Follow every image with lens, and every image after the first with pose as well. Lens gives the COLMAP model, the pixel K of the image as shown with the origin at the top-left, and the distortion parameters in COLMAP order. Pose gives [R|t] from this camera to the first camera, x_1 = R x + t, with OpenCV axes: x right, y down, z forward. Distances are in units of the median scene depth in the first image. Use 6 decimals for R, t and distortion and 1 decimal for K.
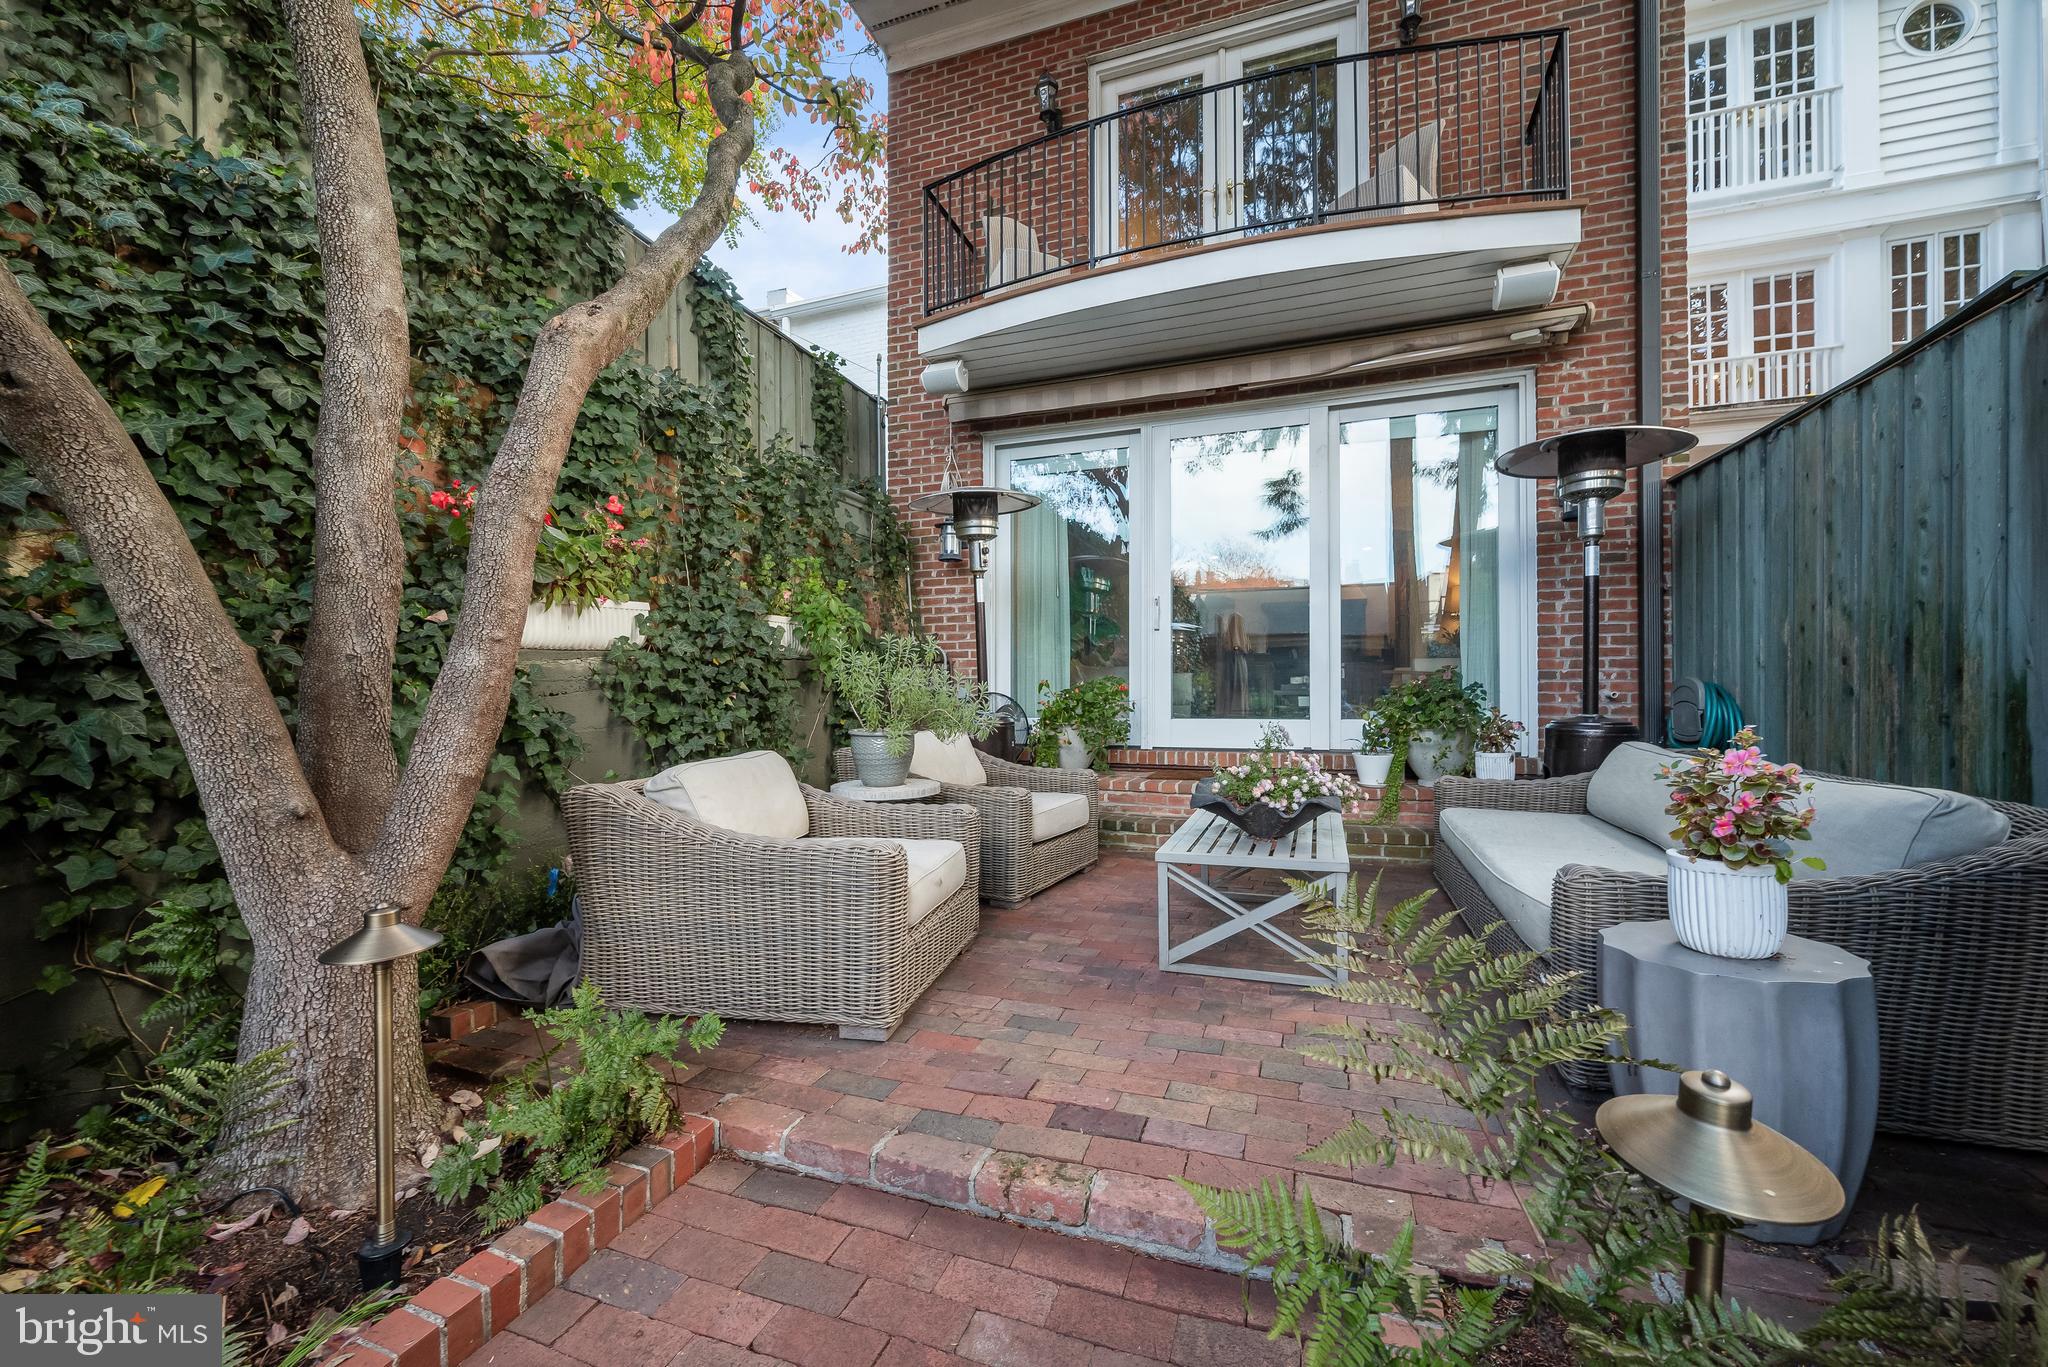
lens RADIAL K [[805.5, 0, 1024.0], [0, 805.5, 683.5], [0, 0, 1]] dist [-0.002460, -0.000464]
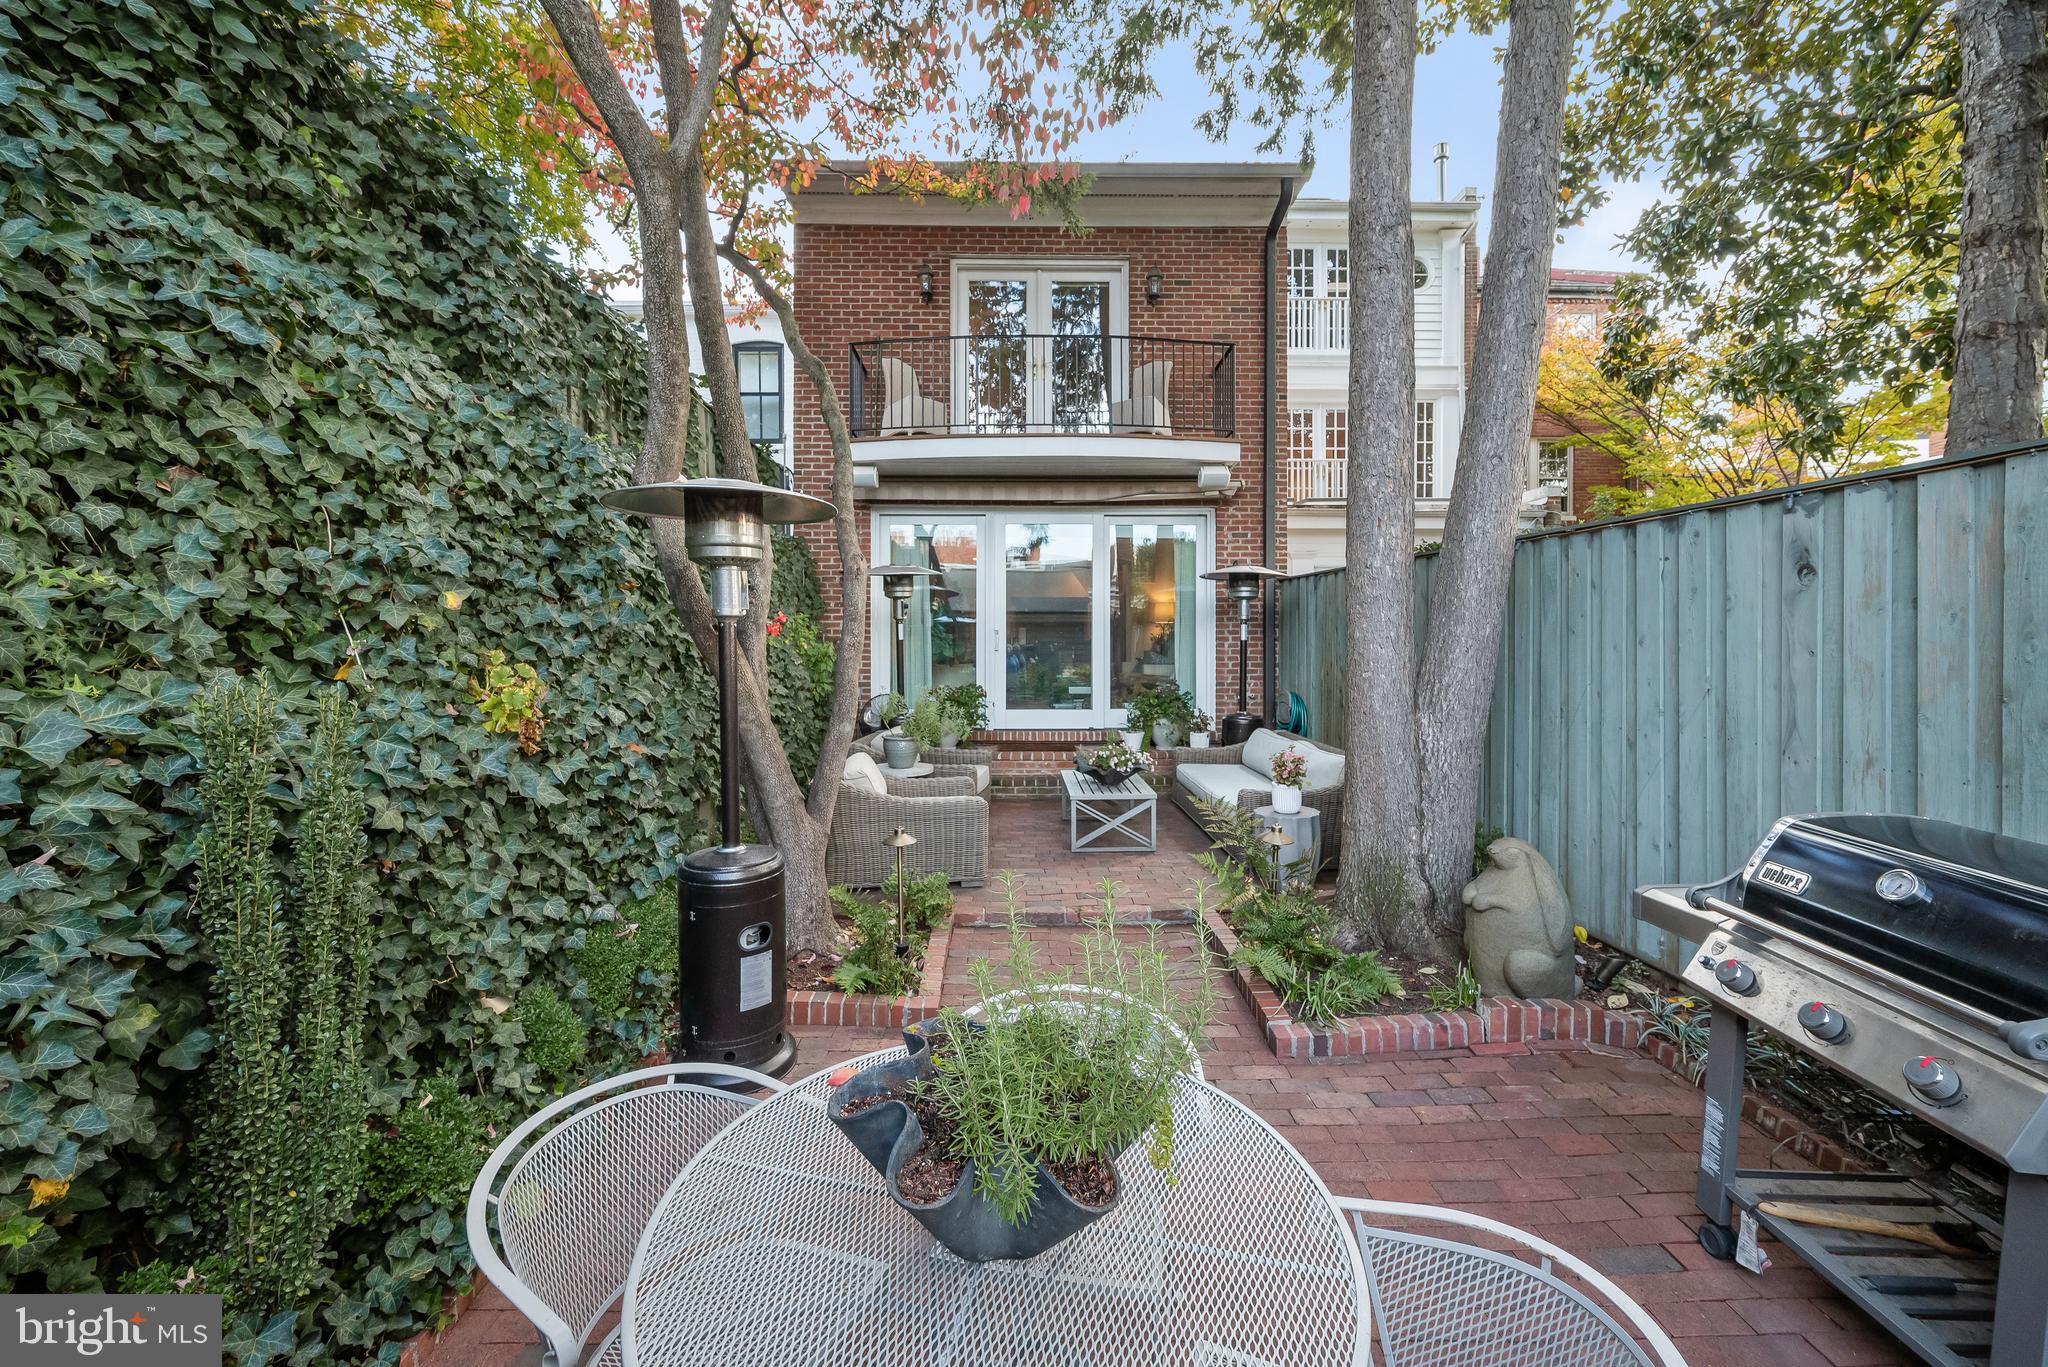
lens RADIAL K [[826.4, 0, 1005.8], [0, 826.4, 631.9], [0, 0, 1]] dist [-0.000580, -0.000009]
pose [[0.938579, 0.007809, 0.344976, -0.474299], [-0.007836, 0.999968, -0.001316, -0.134671], [-0.344976, -0.001468, 0.938610, -0.612935]]
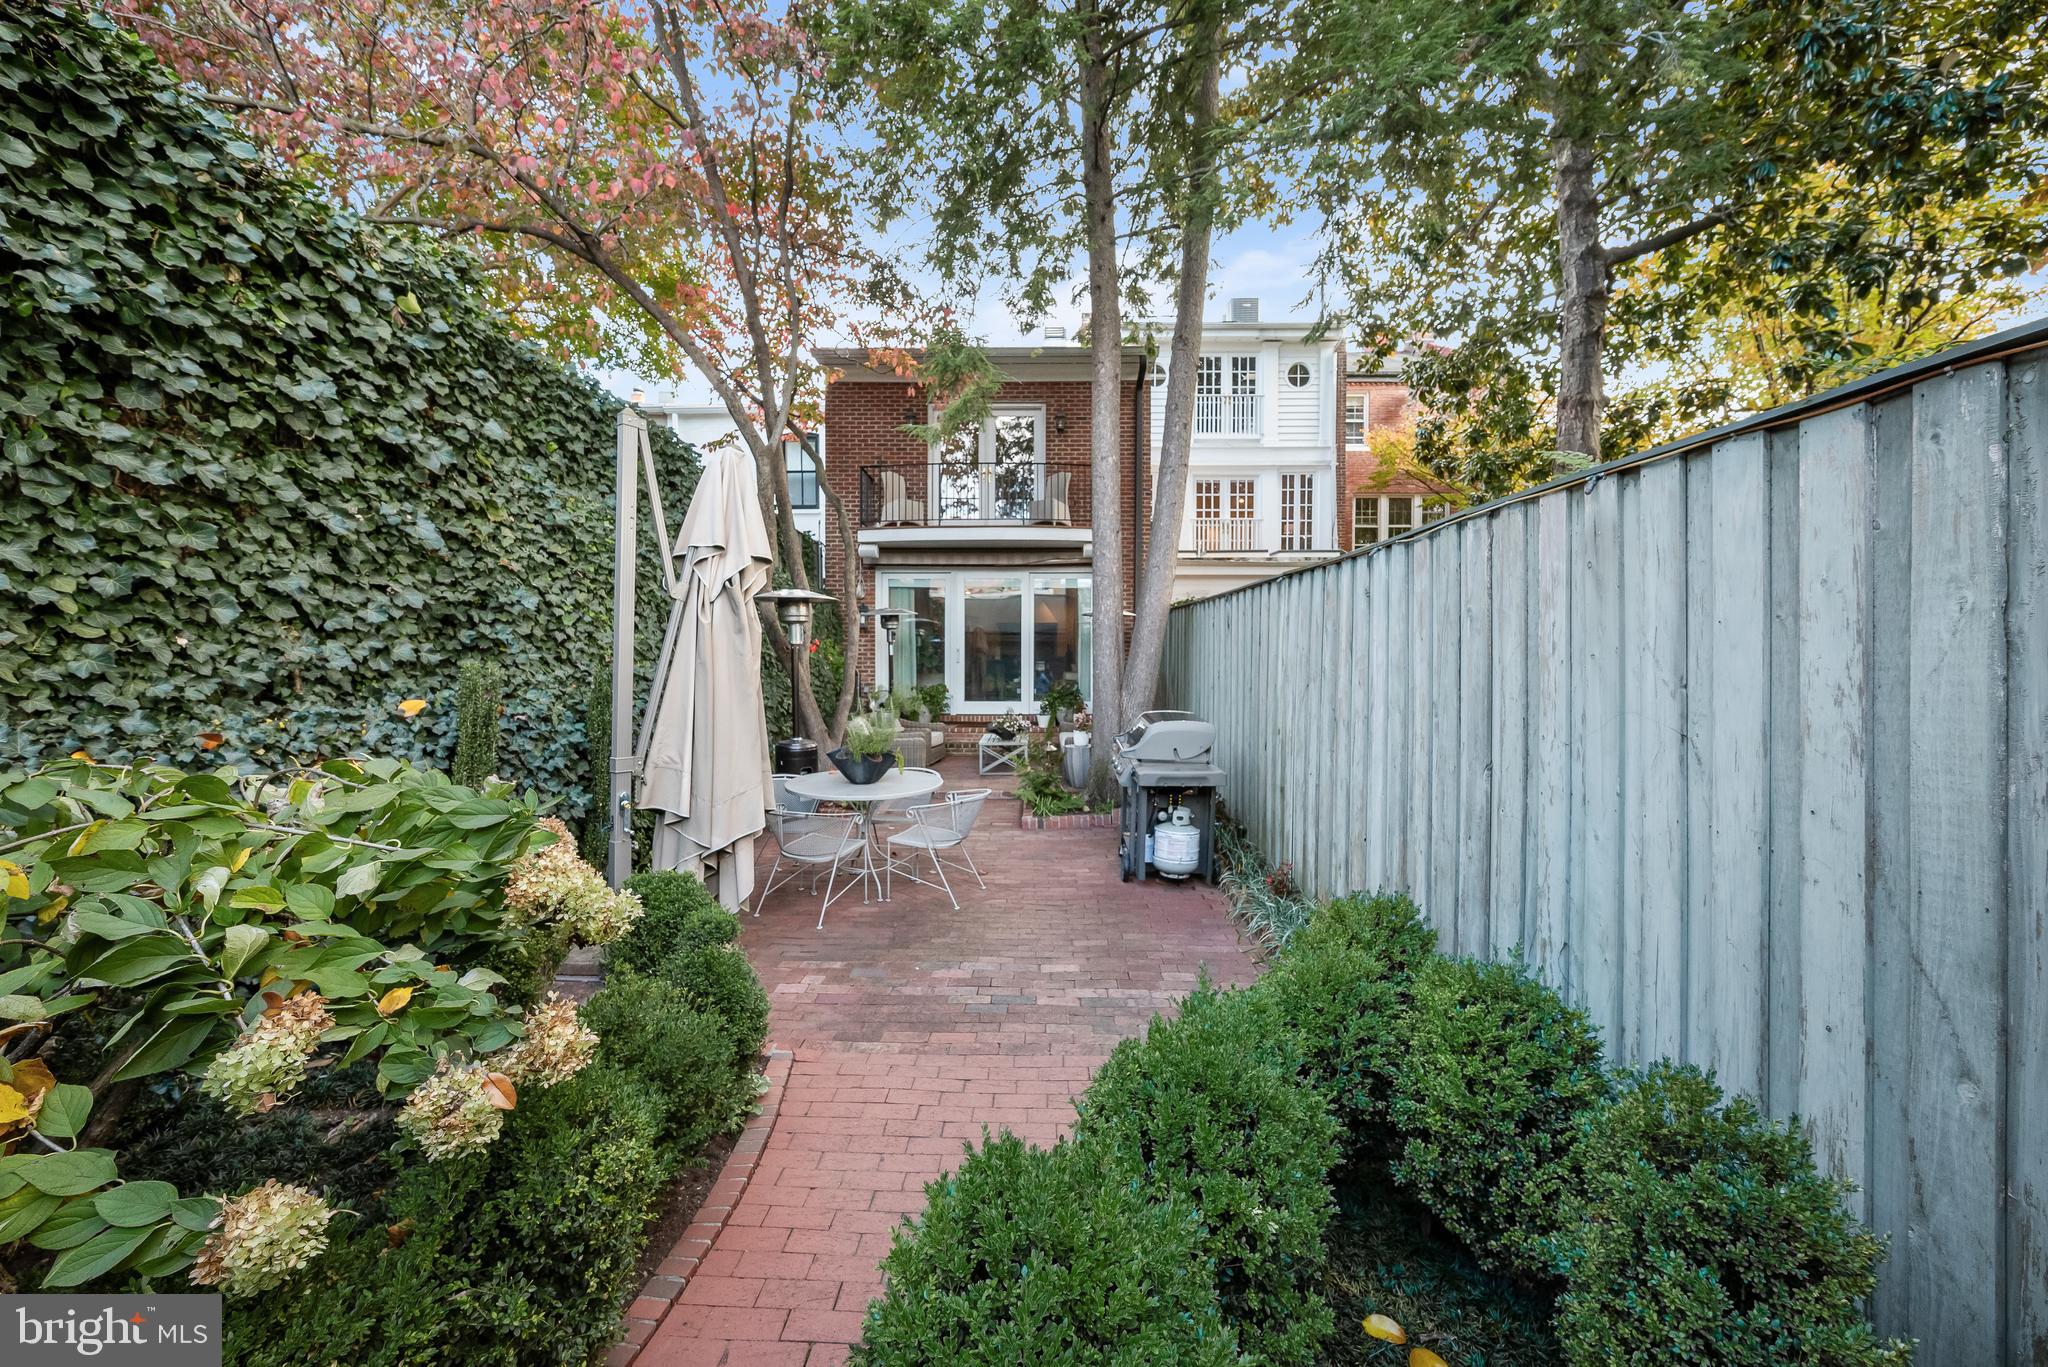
lens RADIAL K [[826.4, 0, 1005.8], [0, 826.4, 631.9], [0, 0, 1]] dist [-0.000580, -0.000009]
pose [[0.952102, 0.014176, 0.305450, -0.566317], [-0.007636, 0.999716, -0.022594, -0.137547], [-0.305684, 0.019179, 0.951940, -1.700778]]
